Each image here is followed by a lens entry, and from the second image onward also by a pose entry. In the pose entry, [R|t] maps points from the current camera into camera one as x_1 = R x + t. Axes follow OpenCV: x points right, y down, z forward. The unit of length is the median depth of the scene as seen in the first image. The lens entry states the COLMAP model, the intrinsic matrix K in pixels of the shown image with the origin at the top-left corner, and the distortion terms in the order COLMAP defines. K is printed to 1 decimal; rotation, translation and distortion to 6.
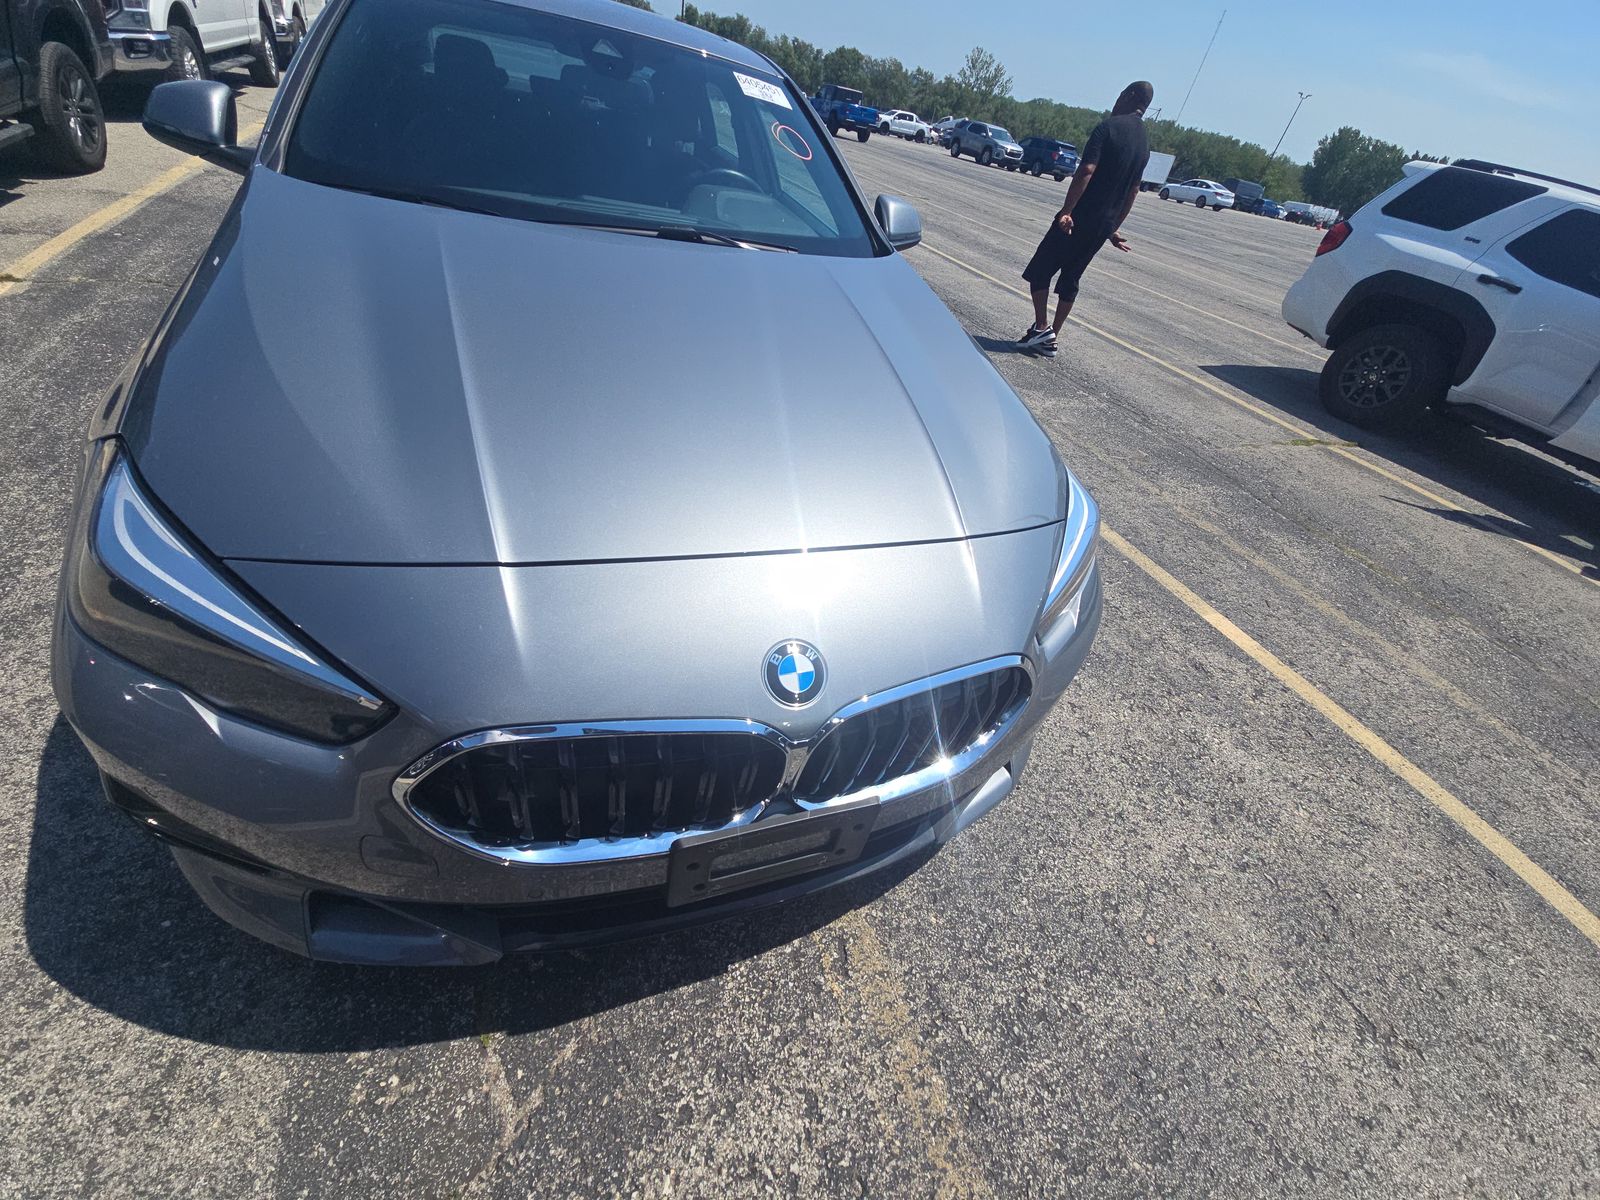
lens RADIAL K [[639.2, 0, 806.1], [0, 639.2, 597.7], [0, 0, 1]] dist [0.009171, -0.008134]
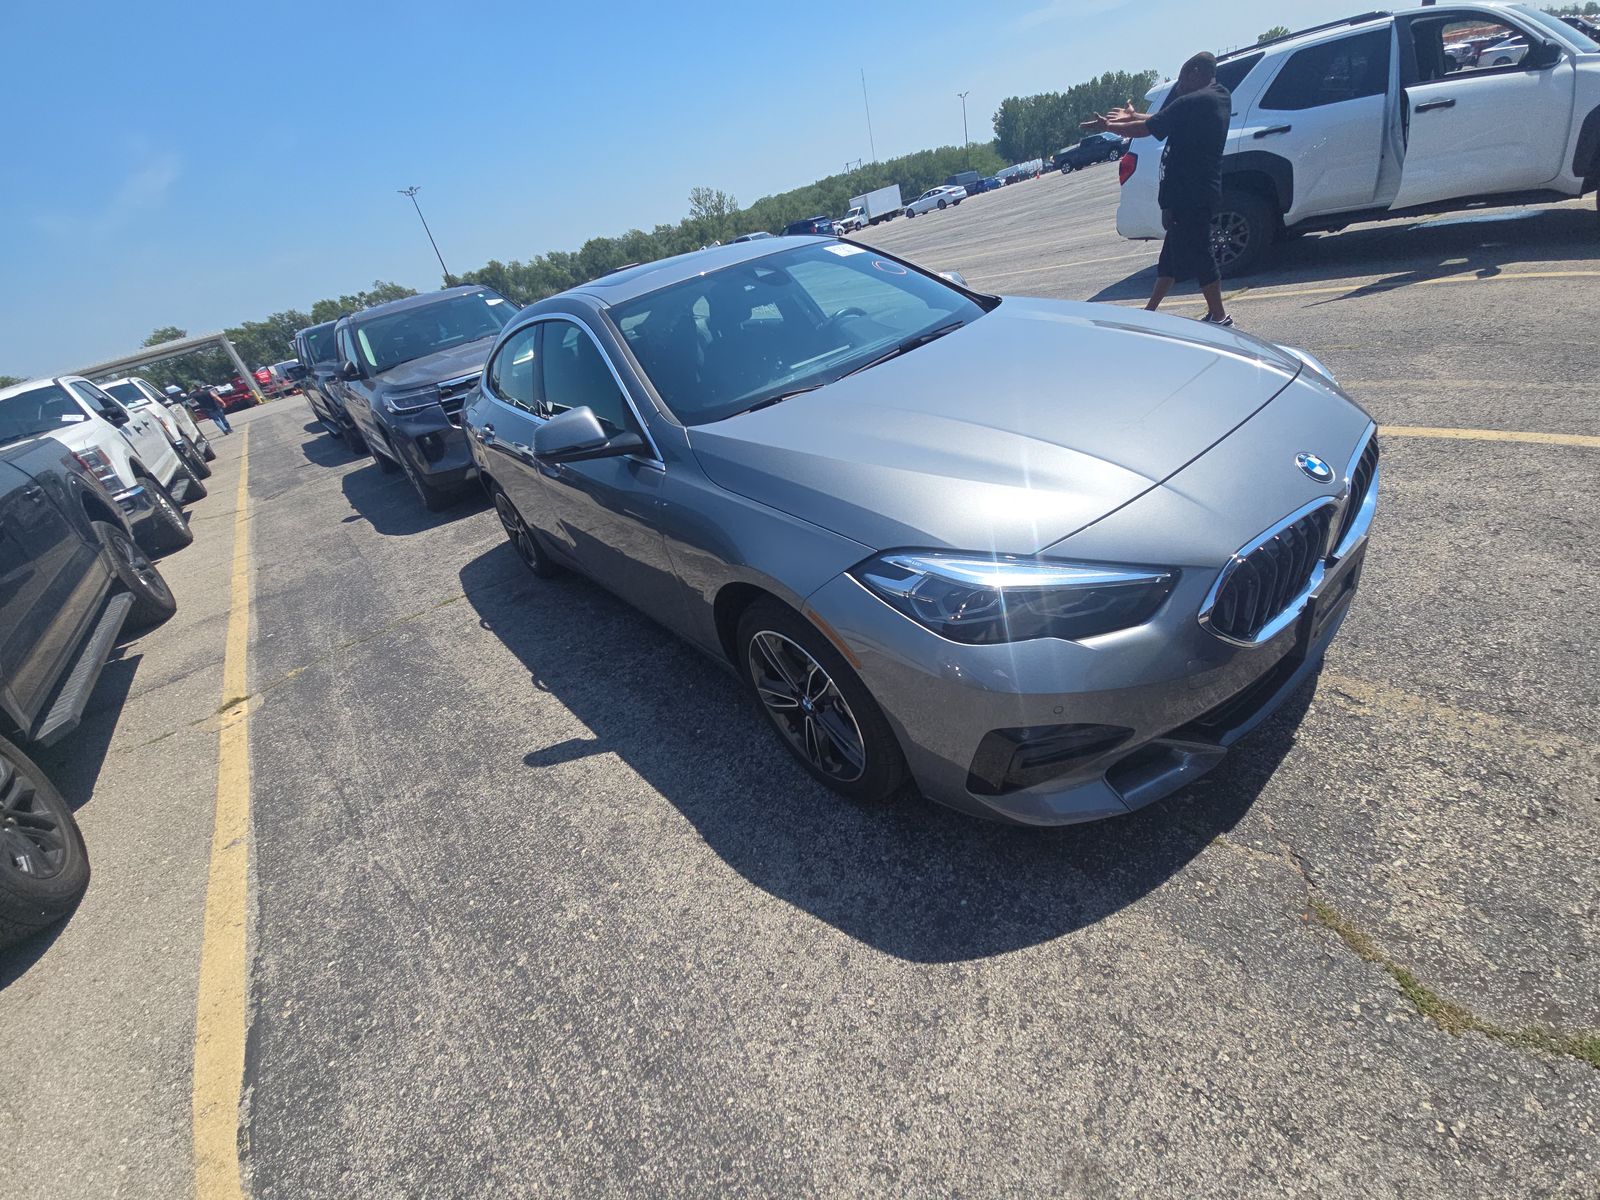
lens RADIAL K [[646.5, 0, 805.3], [0, 646.5, 595.8], [0, 0, 1]] dist [0.015329, -0.008599]
pose [[0.861955, -0.498898, 0.090186, -0.959088], [0.506883, 0.851590, -0.133654, -0.020848], [-0.010122, 0.160918, 0.986916, -0.389975]]
